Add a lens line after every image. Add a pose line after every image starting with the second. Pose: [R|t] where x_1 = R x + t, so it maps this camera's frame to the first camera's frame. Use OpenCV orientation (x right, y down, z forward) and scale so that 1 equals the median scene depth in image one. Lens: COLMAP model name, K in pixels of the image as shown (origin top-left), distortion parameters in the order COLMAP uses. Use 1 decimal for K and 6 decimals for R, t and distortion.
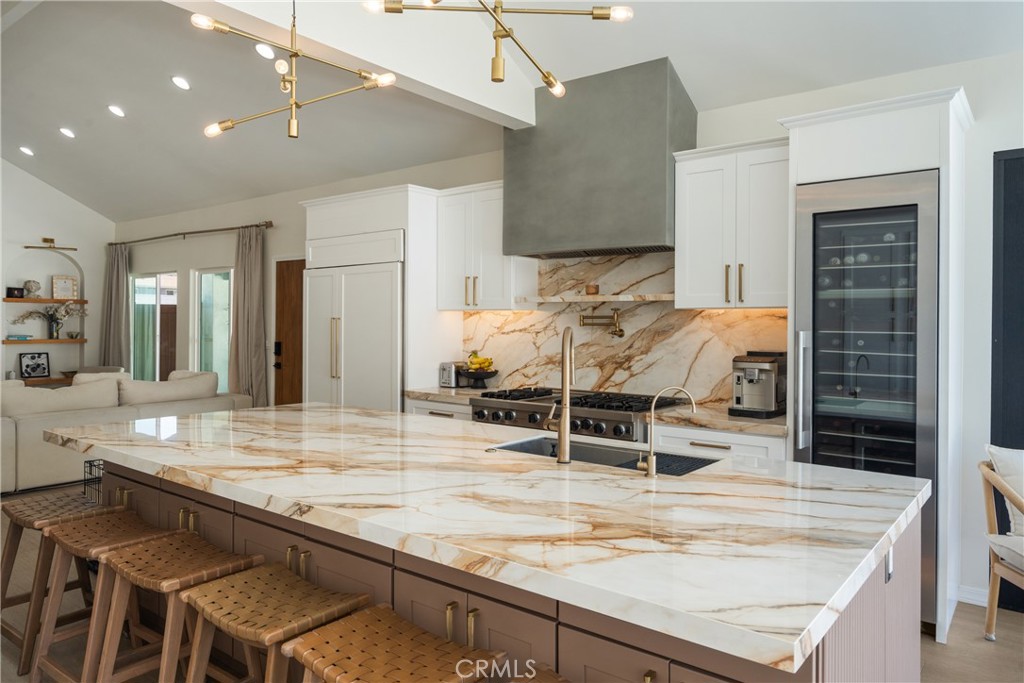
lens RADIAL K [[693.1, 0, 514.2], [0, 693.1, 329.8], [0, 0, 1]] dist [0.000337, 0.002127]
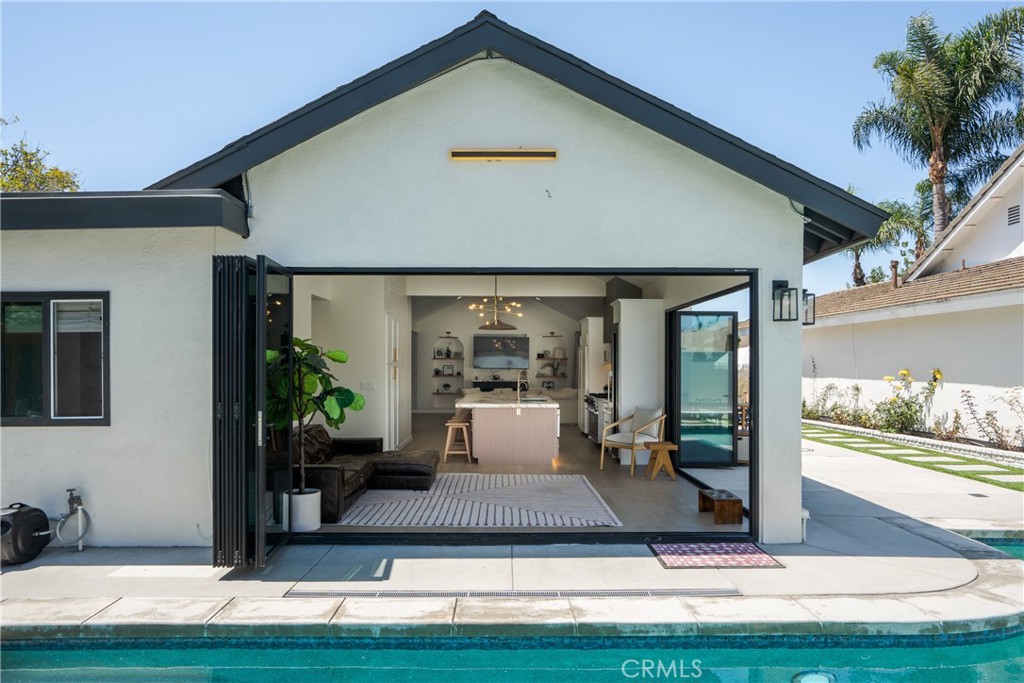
lens RADIAL K [[653.7, 0, 512.0], [0, 653.7, 364.0], [0, 0, 1]] dist [0.018570, 0.000366]
pose [[0.628758, -0.006692, -0.777572, 0.947814], [-0.005403, 0.999901, -0.012974, 0.004104], [0.777582, 0.012359, 0.628660, -0.478644]]
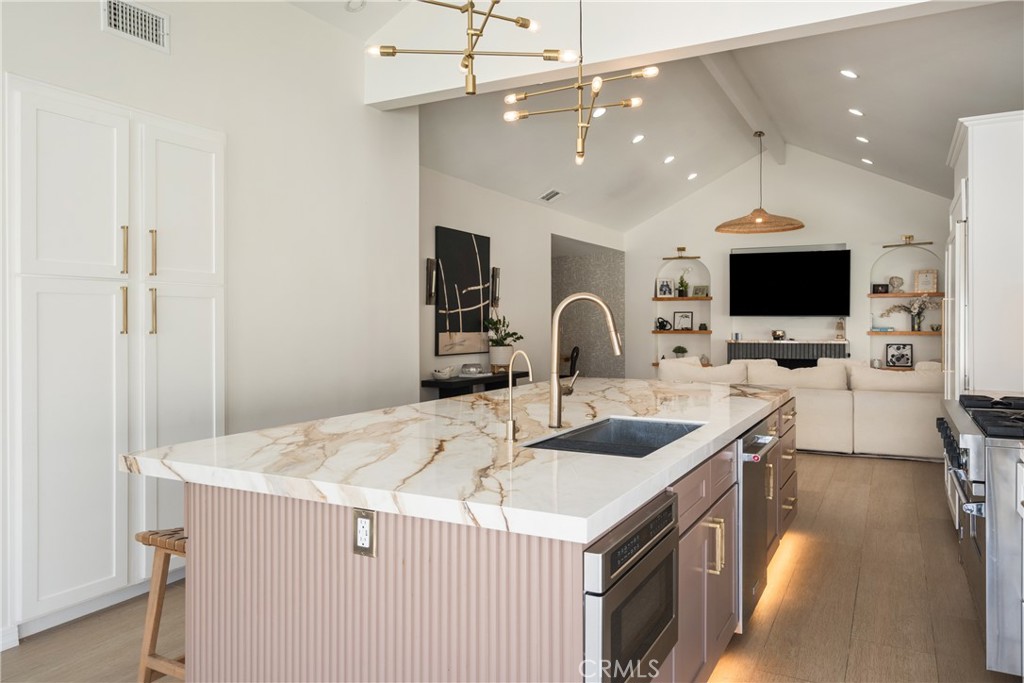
lens RADIAL K [[720.1, 0, 509.9], [0, 720.1, 326.2], [0, 0, 1]] dist [0.010533, 0.001481]
pose [[0.171919, -0.002363, -0.985108, 0.310064], [-0.006050, 0.999976, -0.003455, 0.013535], [0.985093, 0.006554, 0.171900, 0.216467]]
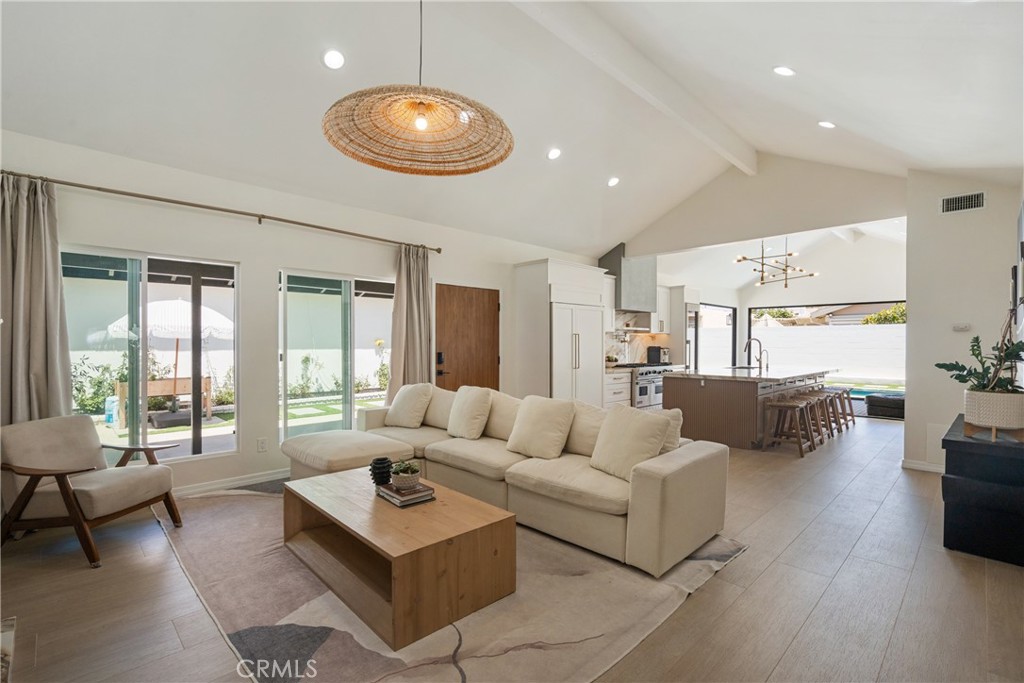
lens RADIAL K [[468.8, 0, 509.5], [0, 468.8, 346.1], [0, 0, 1]] dist [0.000960, 0.000206]
pose [[0.130741, -0.012754, 0.991334, -0.897012], [0.007391, 0.999902, 0.011889, -0.001022], [-0.991389, 0.005773, 0.130823, 0.629995]]
